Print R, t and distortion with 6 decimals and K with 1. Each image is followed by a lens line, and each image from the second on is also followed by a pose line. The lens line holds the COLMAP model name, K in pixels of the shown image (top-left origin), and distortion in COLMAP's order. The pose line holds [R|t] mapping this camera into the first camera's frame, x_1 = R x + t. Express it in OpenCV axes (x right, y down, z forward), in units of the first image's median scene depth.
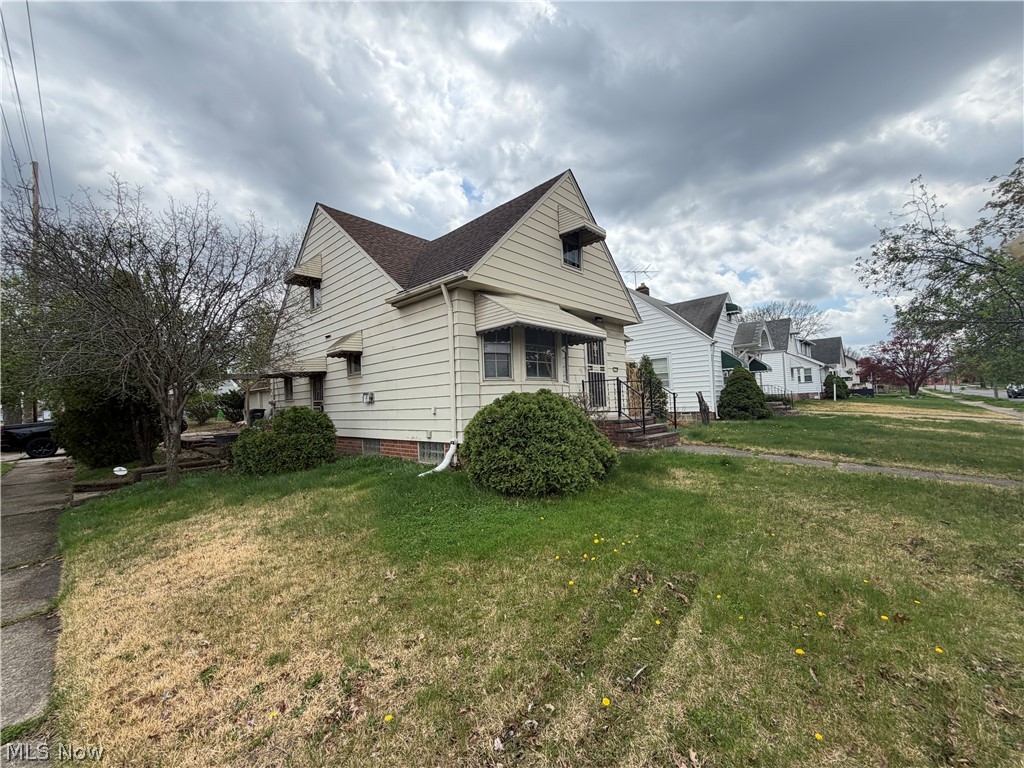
lens RADIAL K [[404.5, 0, 508.0], [0, 404.5, 383.7], [0, 0, 1]] dist [-0.001308, -0.000147]
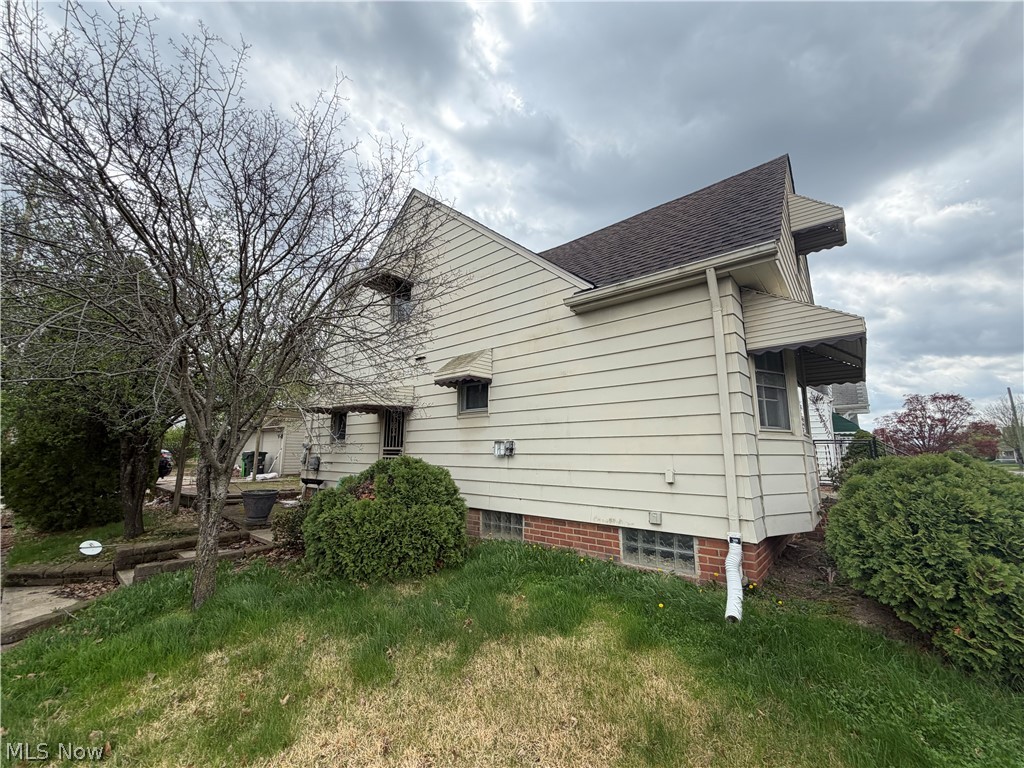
lens RADIAL K [[409.5, 0, 512.0], [0, 409.5, 384.0], [0, 0, 1]] dist [0.002260, 0.000120]
pose [[0.997810, 0.056218, 0.034847, -0.481667], [-0.051328, 0.990429, -0.128126, 0.021085], [-0.041716, 0.126056, 0.991146, 0.435029]]
